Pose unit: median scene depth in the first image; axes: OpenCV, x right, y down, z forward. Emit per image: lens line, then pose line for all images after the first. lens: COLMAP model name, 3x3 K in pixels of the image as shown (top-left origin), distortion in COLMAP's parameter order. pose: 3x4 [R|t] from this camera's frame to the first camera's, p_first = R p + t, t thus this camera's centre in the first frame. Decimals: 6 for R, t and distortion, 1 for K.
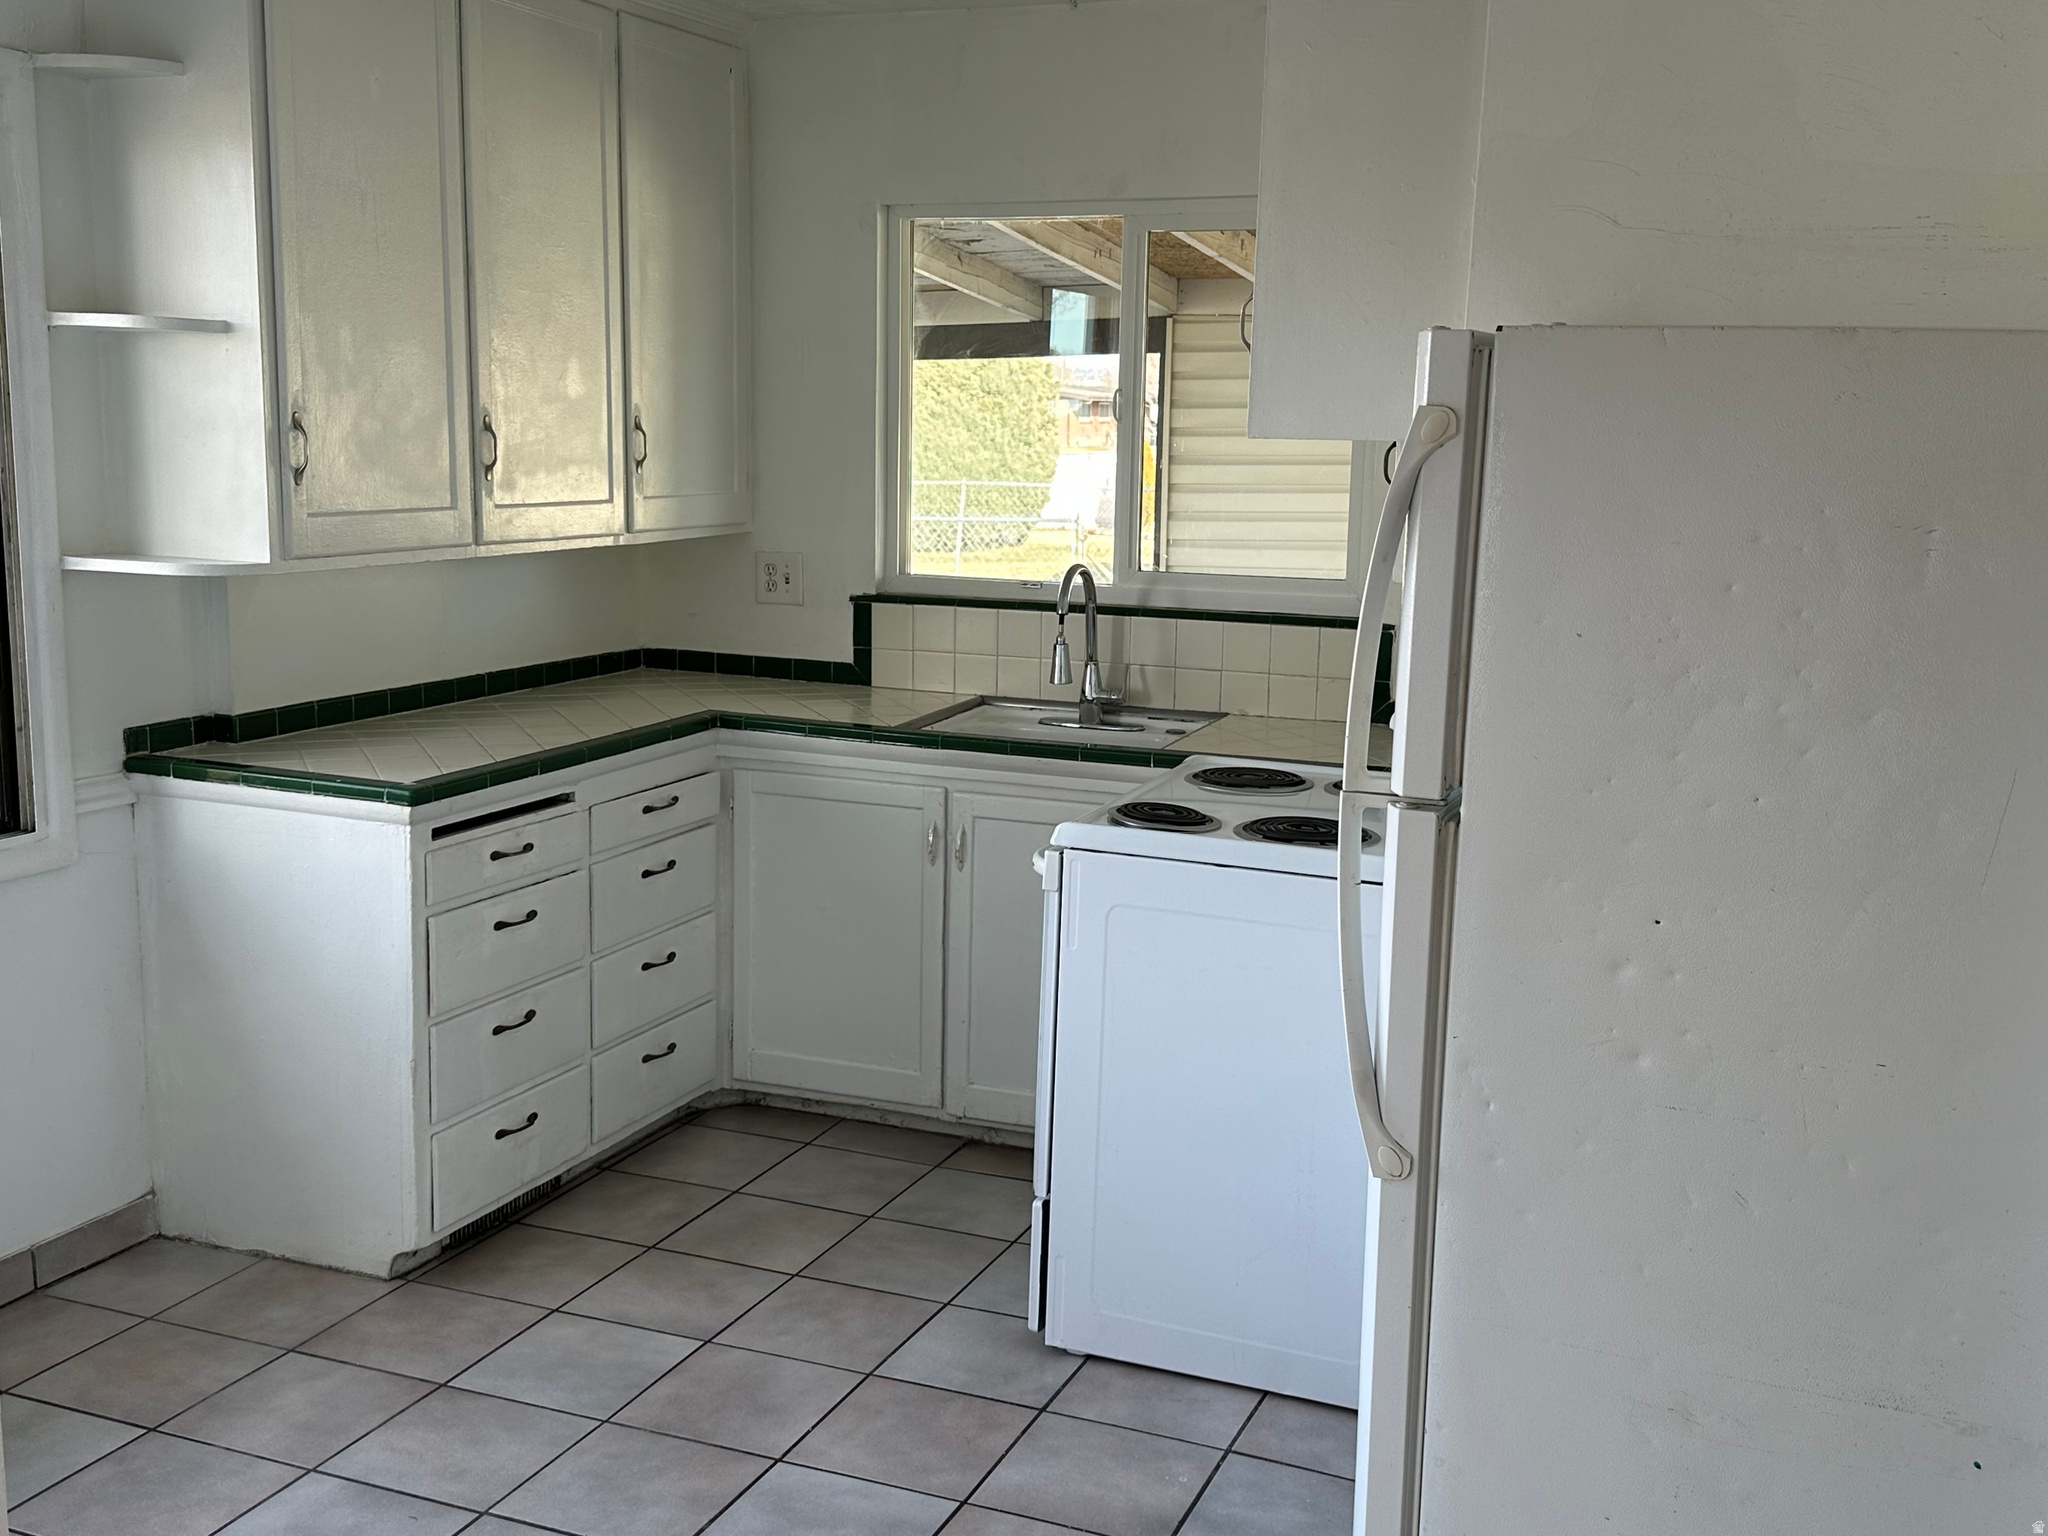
lens RADIAL K [[2124.8, 0, 1023.0], [0, 2124.8, 769.2], [0, 0, 1]] dist [-0.000989, 0.000000]
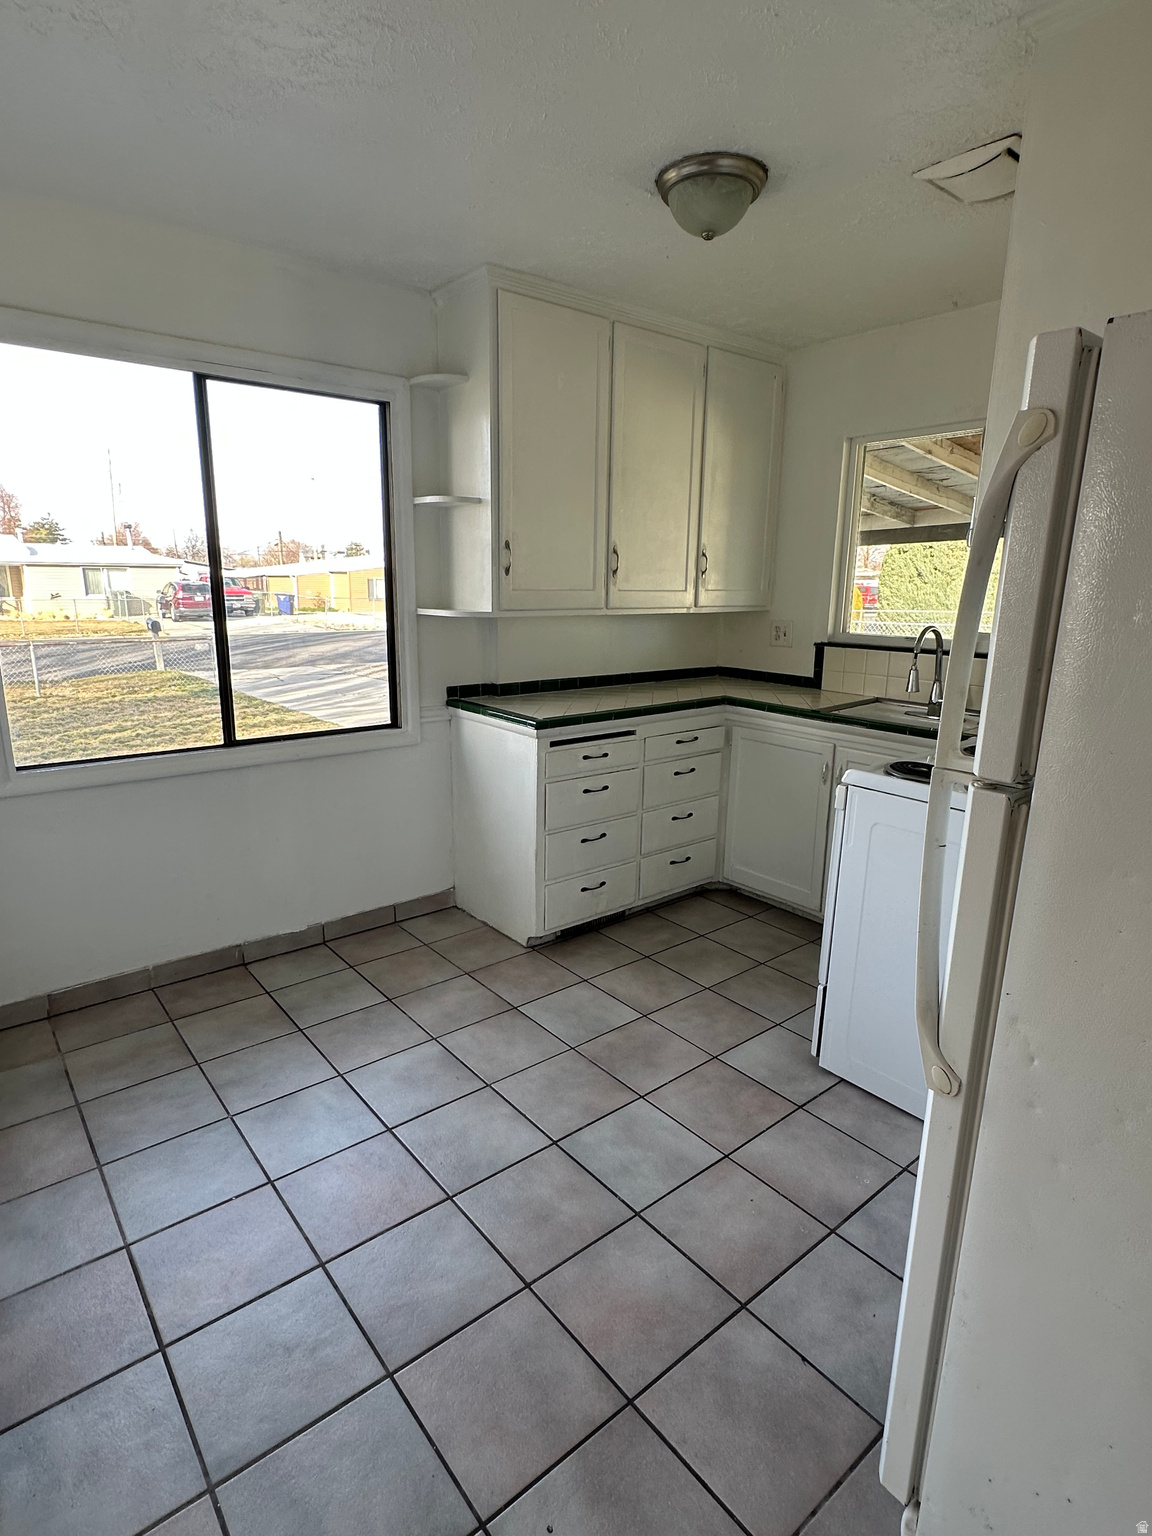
lens RADIAL K [[804.5, 0, 572.9], [0, 804.5, 768.2], [0, 0, 1]] dist [-0.024501, -0.000566]
pose [[0.873838, 0.100447, -0.475729, 0.114810], [-0.075401, 0.994586, 0.071502, -0.003679], [0.480335, -0.026611, 0.876681, 0.313206]]
